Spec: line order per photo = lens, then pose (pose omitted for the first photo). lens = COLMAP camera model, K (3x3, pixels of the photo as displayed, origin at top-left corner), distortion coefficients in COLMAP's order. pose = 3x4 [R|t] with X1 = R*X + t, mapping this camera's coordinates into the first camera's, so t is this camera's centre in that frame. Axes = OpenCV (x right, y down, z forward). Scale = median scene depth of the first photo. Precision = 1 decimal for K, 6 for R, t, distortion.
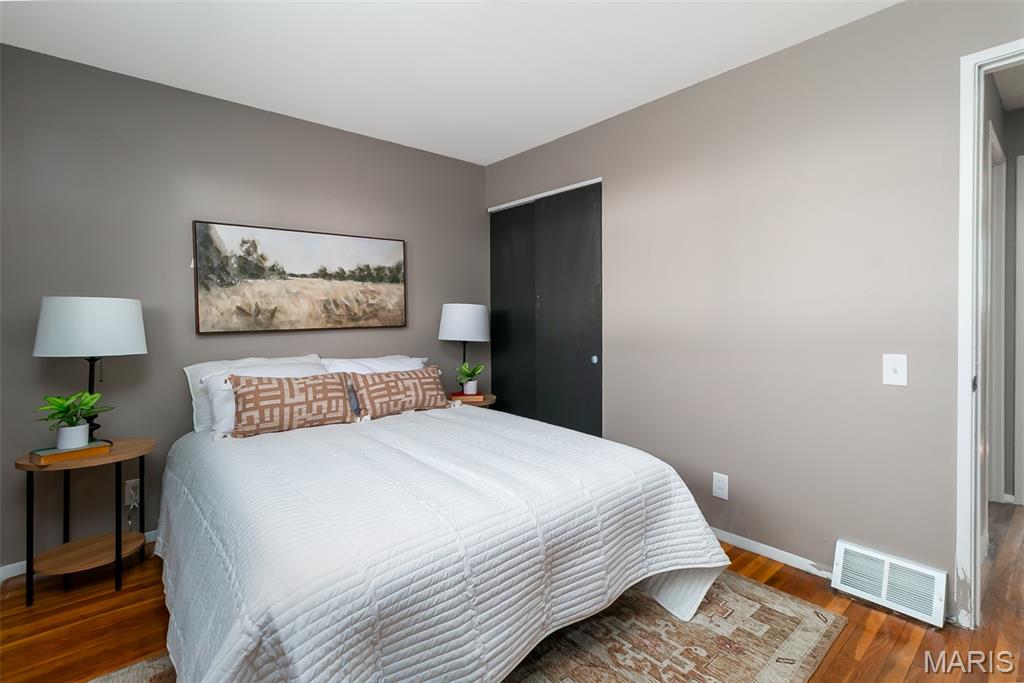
lens RADIAL K [[481.9, 0, 512.8], [0, 481.9, 322.4], [0, 0, 1]] dist [0.001560, 0.000102]
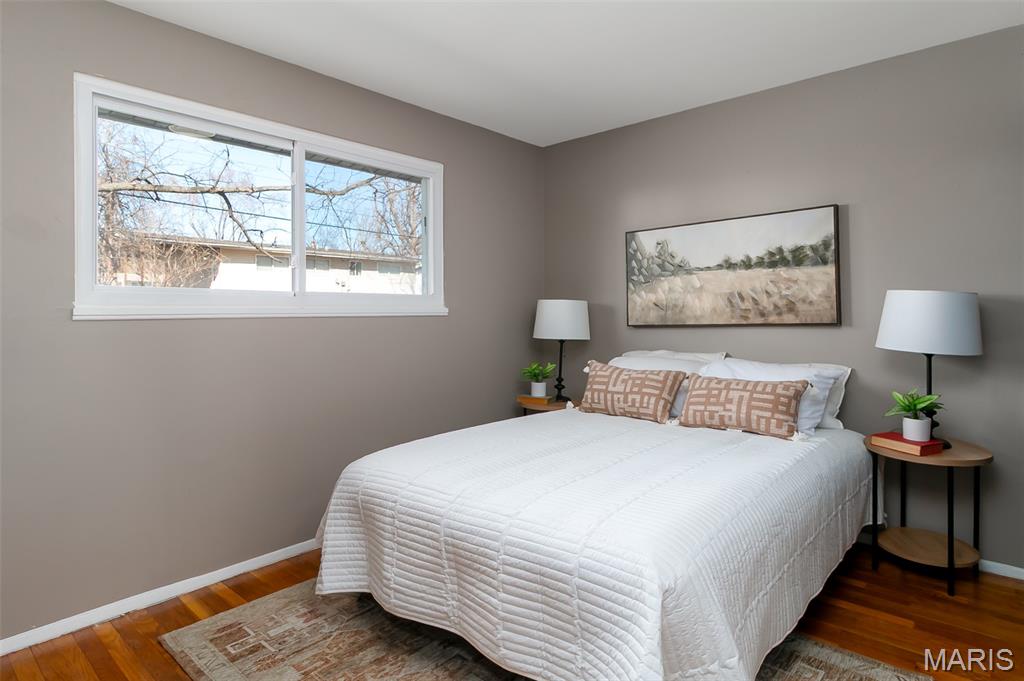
lens RADIAL K [[558.1, 0, 514.7], [0, 558.1, 317.1], [0, 0, 1]] dist [0.002067, 0.000189]
pose [[0.139821, 0.010348, -0.990123, 0.625014], [-0.004068, 0.999943, 0.009876, -0.010691], [0.990168, 0.002647, 0.139855, 0.485105]]
